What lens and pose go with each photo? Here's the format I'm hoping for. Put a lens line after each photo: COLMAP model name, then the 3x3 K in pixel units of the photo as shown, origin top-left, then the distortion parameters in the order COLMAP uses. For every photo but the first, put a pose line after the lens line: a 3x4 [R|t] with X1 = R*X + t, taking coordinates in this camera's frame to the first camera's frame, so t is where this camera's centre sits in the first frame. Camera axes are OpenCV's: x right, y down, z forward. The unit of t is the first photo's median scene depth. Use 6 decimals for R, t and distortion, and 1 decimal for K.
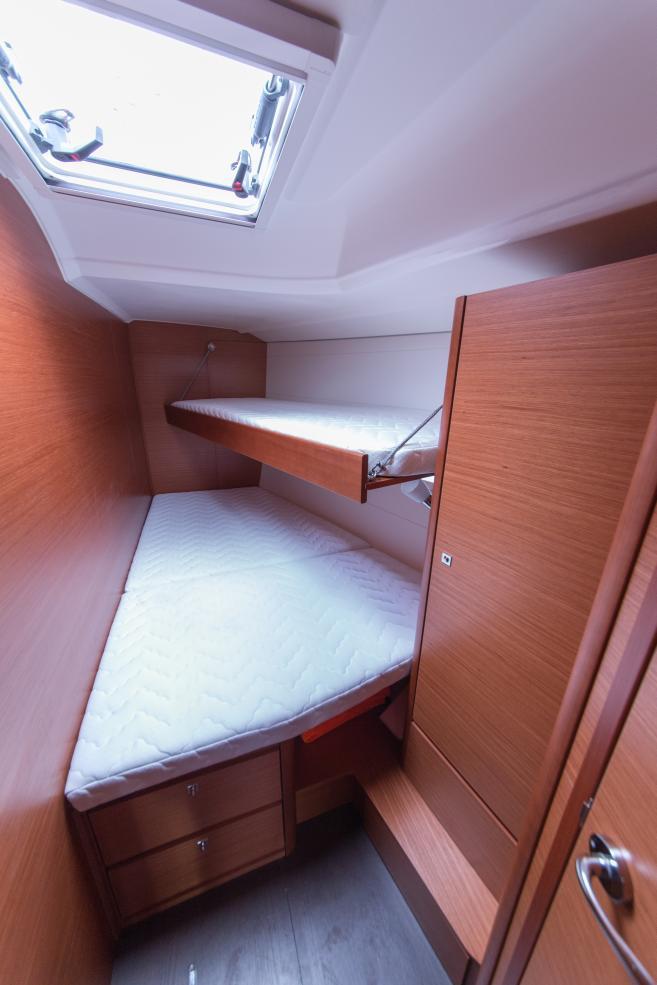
lens RADIAL K [[348.2, 0, 322.9], [0, 348.2, 496.8], [0, 0, 1]] dist [-0.006000, 0.003396]
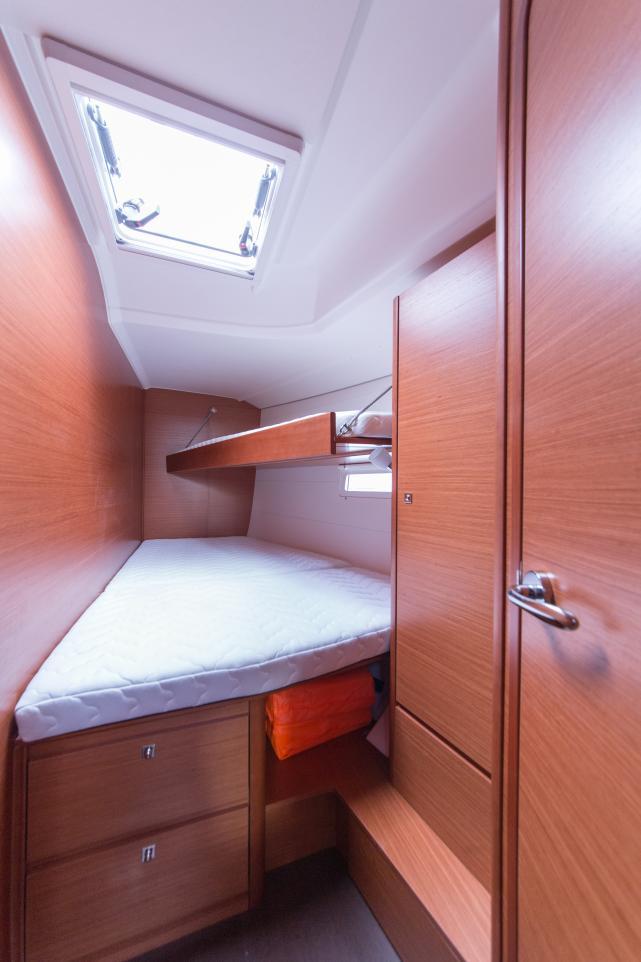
lens RADIAL K [[346.5, 0, 315.7], [0, 346.5, 483.9], [0, 0, 1]] dist [-0.001881, 0.000035]
pose [[0.999992, -0.002304, 0.003309, 0.054846], [0.003264, 0.944430, -0.328698, 0.502771], [-0.002368, 0.328706, 0.944429, -0.067705]]
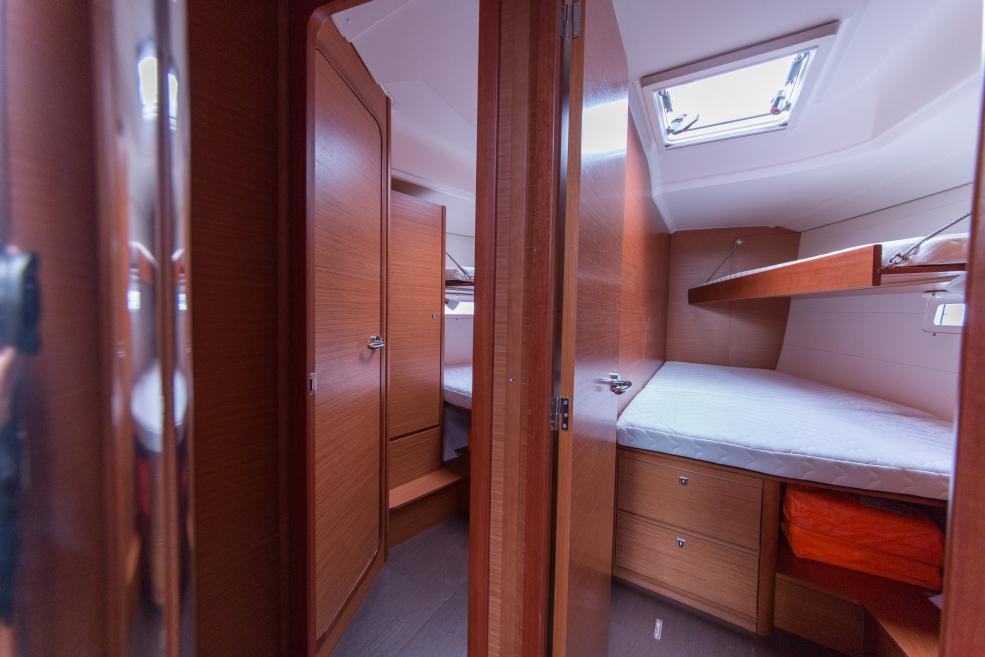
lens RADIAL K [[346.0, 0, 489.4], [0, 346.0, 325.1], [0, 0, 1]] dist [-0.015490, 0.006571]
pose [[0.618322, 0.033960, -0.785191, 0.228732], [-0.268600, 0.948040, -0.170514, 0.716935], [0.738601, 0.316334, 0.595316, -0.653879]]
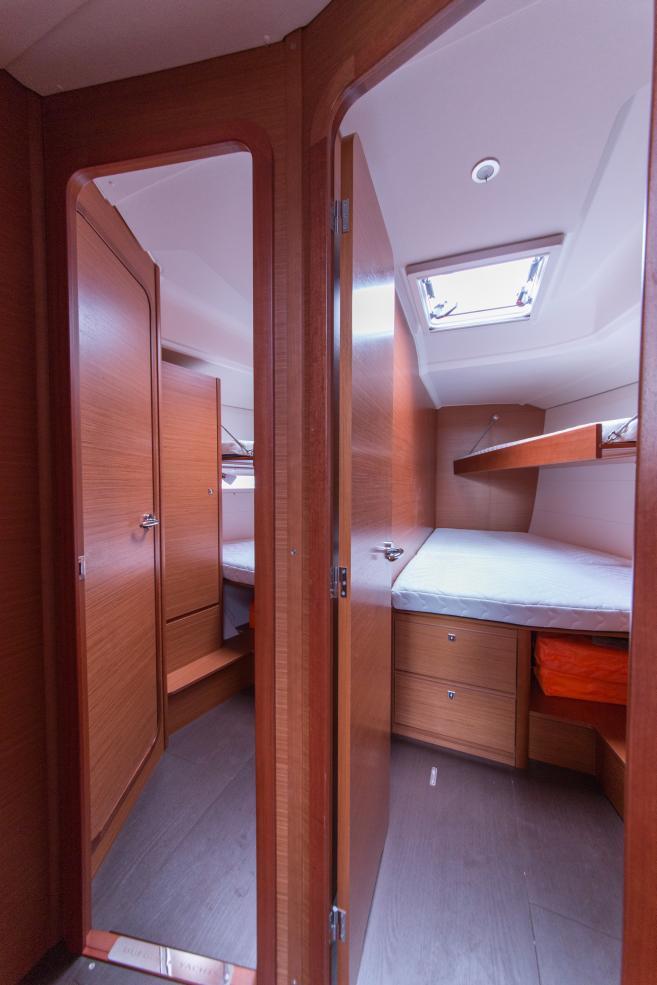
lens RADIAL K [[348.2, 0, 322.9], [0, 348.2, 496.8], [0, 0, 1]] dist [-0.006000, 0.003396]
pose [[0.734579, 0.016385, -0.678325, 0.258302], [-0.215329, 0.953662, -0.210151, 0.718803], [0.643449, 0.300435, 0.704068, -0.684969]]
